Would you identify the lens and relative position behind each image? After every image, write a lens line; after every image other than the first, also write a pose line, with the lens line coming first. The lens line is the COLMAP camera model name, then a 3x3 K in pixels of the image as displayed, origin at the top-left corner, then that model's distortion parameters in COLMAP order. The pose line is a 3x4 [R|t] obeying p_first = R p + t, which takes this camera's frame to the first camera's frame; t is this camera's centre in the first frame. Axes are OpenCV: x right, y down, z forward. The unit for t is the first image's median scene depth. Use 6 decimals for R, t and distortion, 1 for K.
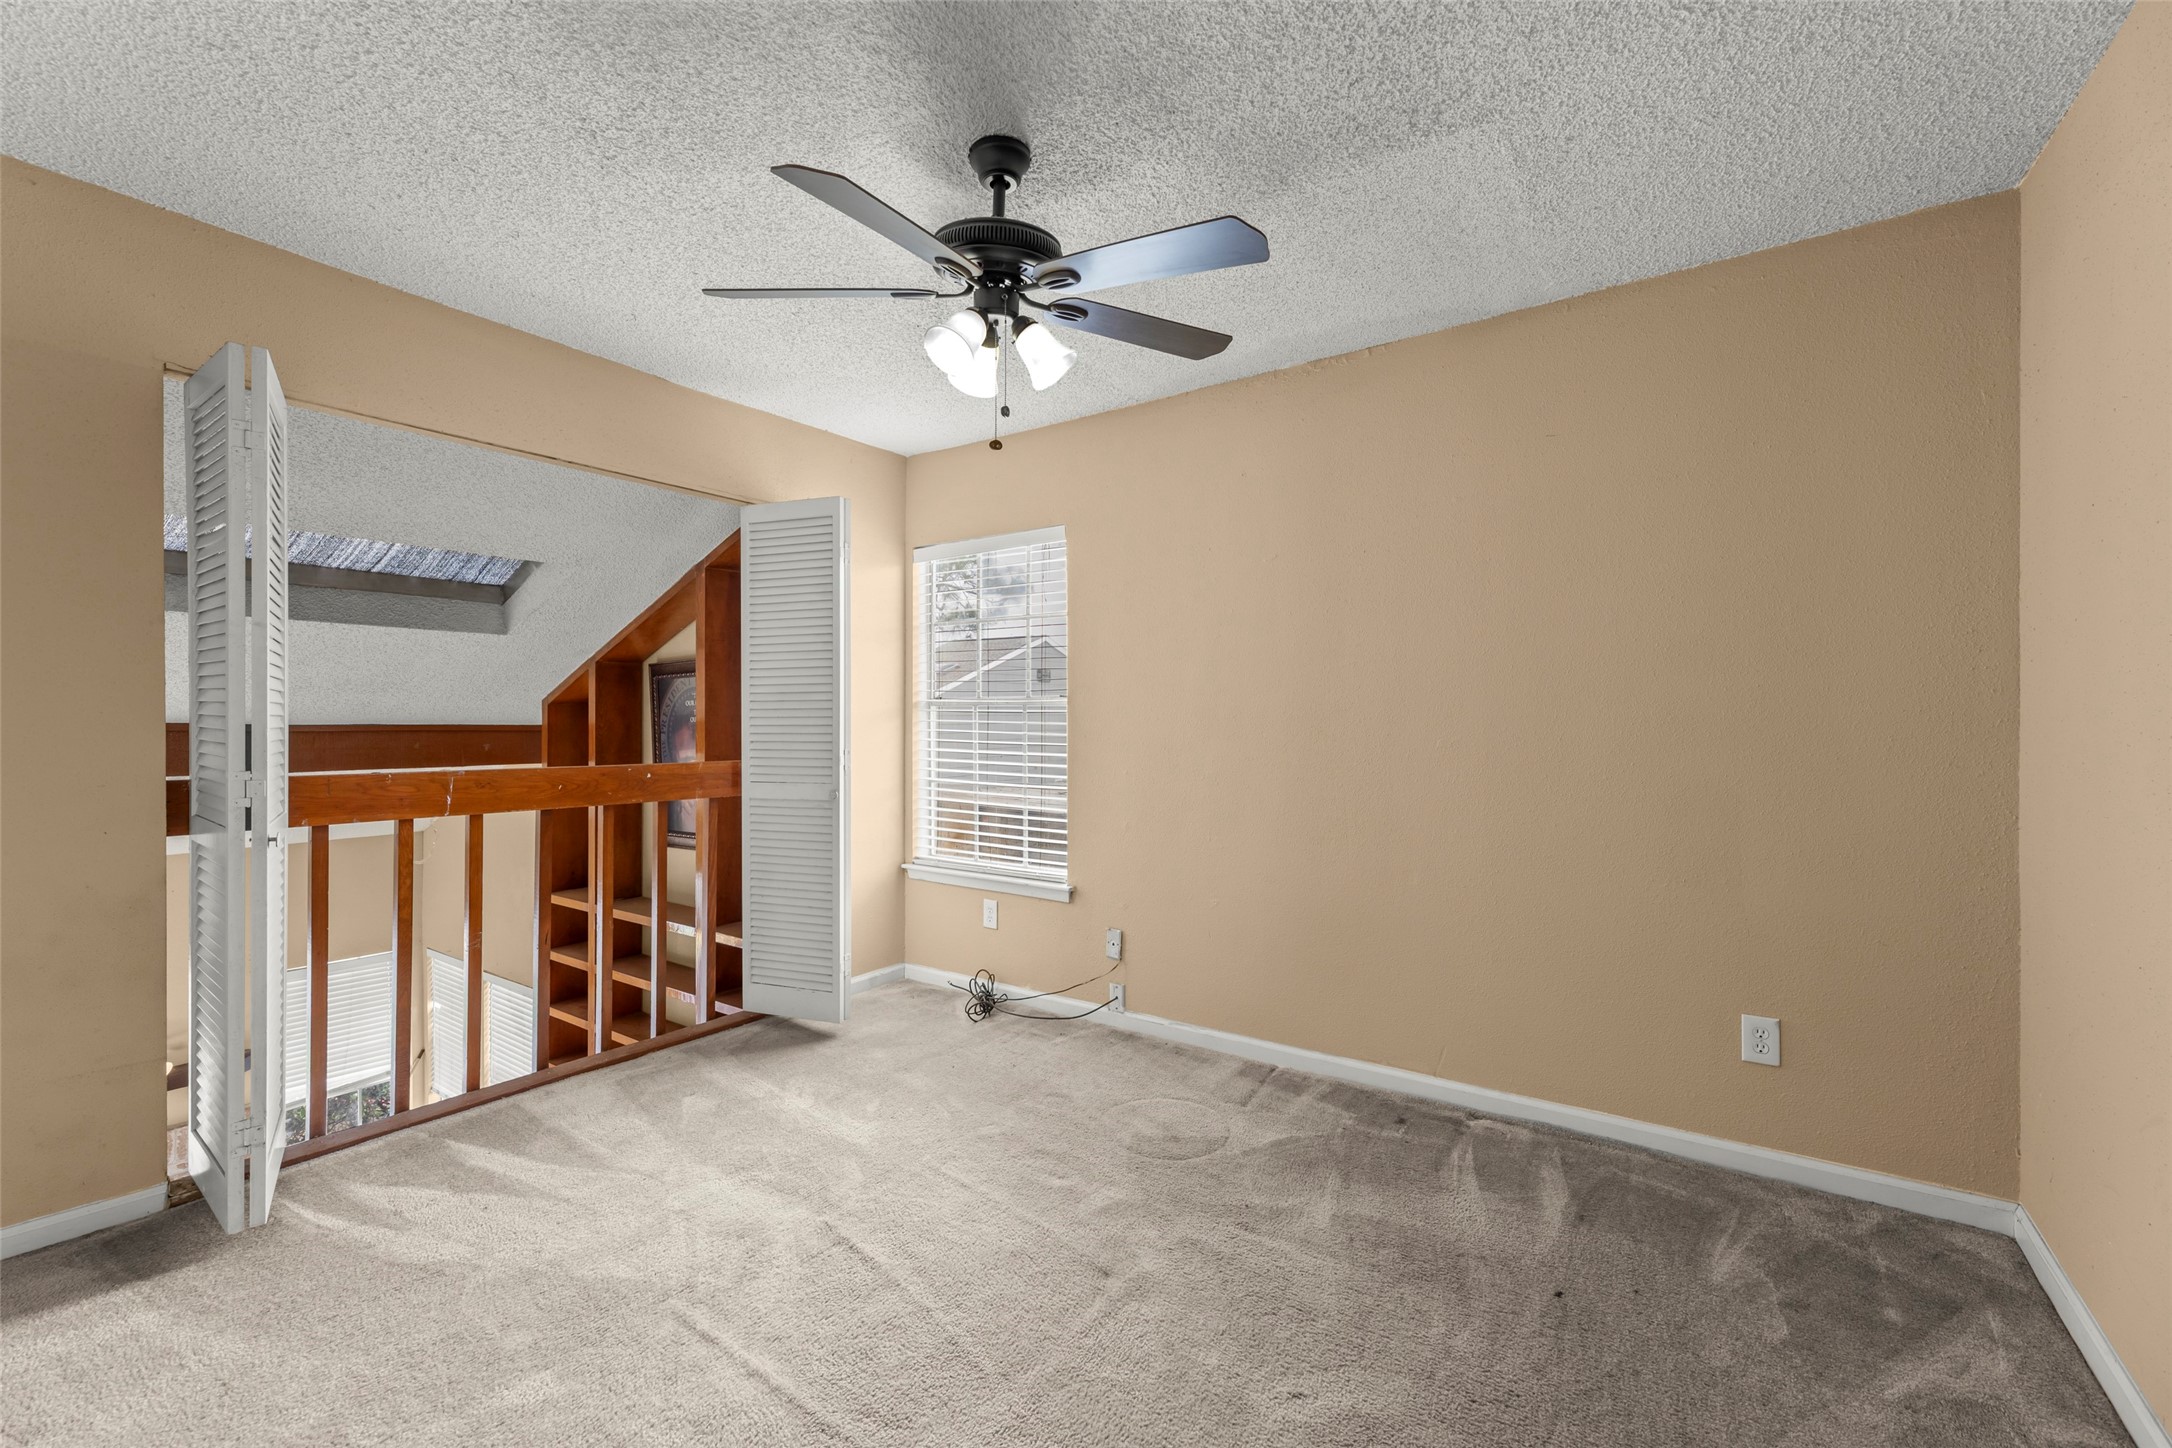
lens RADIAL K [[876.6, 0, 1083.1], [0, 876.6, 719.2], [0, 0, 1]] dist [0.001240, -0.000616]
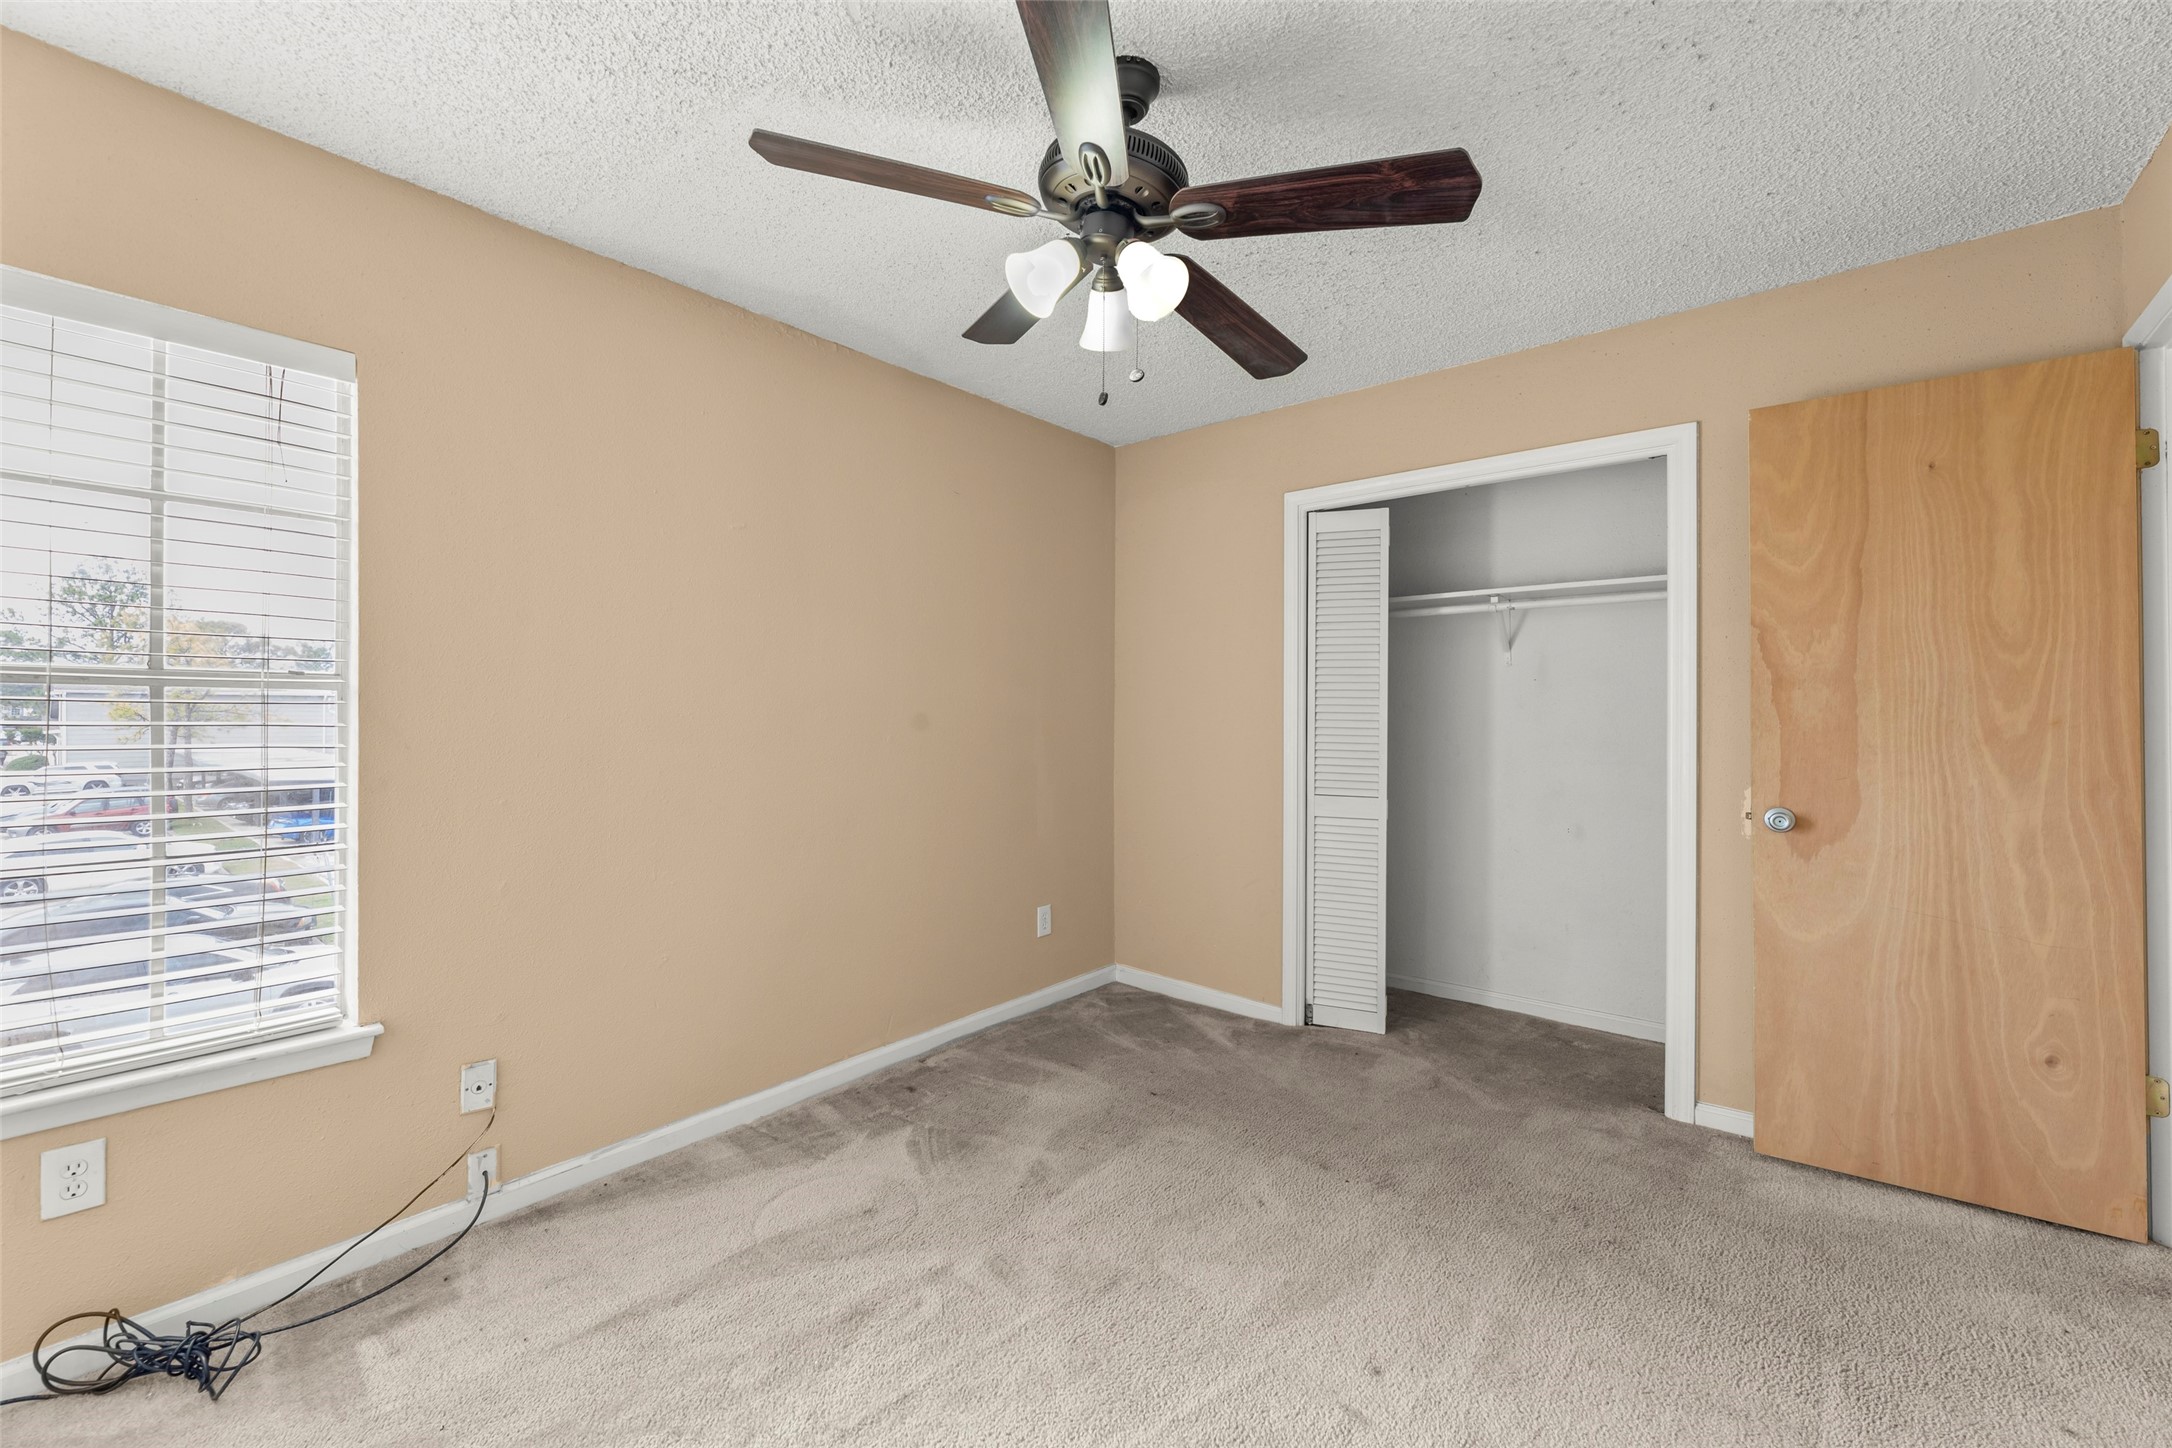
lens RADIAL K [[876.6, 0, 1079.0], [0, 876.6, 724.7], [0, 0, 1]] dist [0.001240, -0.000616]
pose [[0.093230, -0.006955, 0.995620, -0.736735], [0.000969, 0.999976, 0.006895, 0.000774], [-0.995644, 0.000322, 0.093234, 0.734211]]
